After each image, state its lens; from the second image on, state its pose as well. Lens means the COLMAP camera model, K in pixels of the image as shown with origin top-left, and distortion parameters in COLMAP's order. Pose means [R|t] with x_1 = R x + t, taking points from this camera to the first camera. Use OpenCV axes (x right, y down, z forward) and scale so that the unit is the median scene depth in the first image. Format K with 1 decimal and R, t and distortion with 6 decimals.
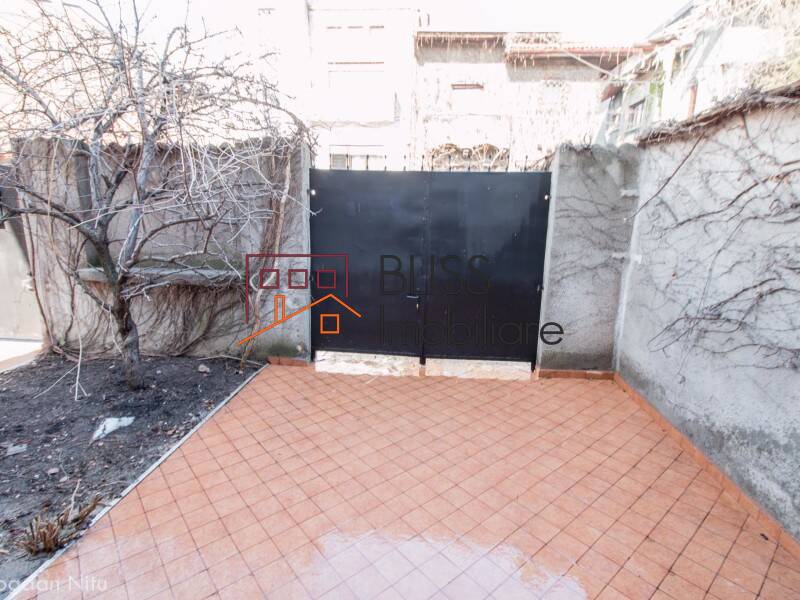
lens RADIAL K [[410.2, 0, 401.6], [0, 410.2, 300.8], [0, 0, 1]] dist [0.013698, -0.015201]
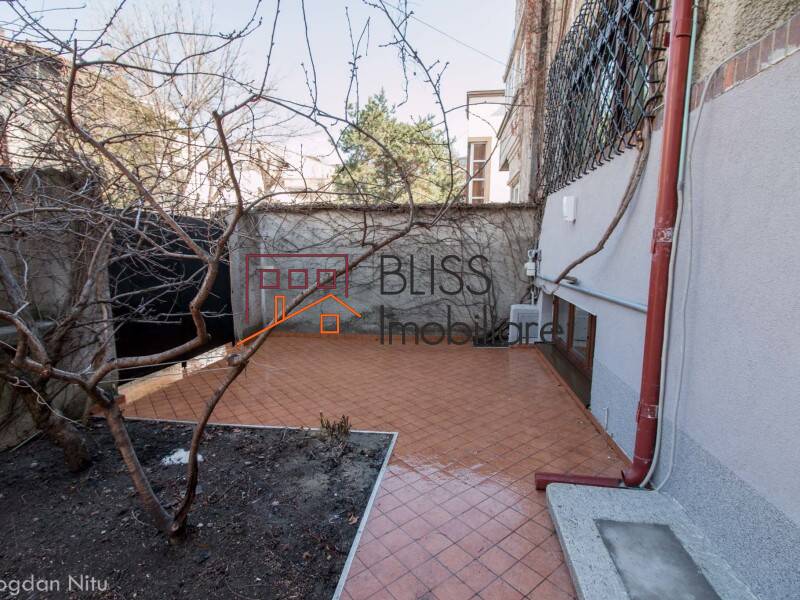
lens RADIAL K [[410.2, 0, 399.1], [0, 410.2, 297.0], [0, 0, 1]] dist [0.013698, -0.015201]
pose [[0.075200, -0.142386, 0.986950, -1.915564], [0.219815, 0.967773, 0.122871, -0.106513], [-0.972639, 0.207707, 0.104075, 0.329350]]
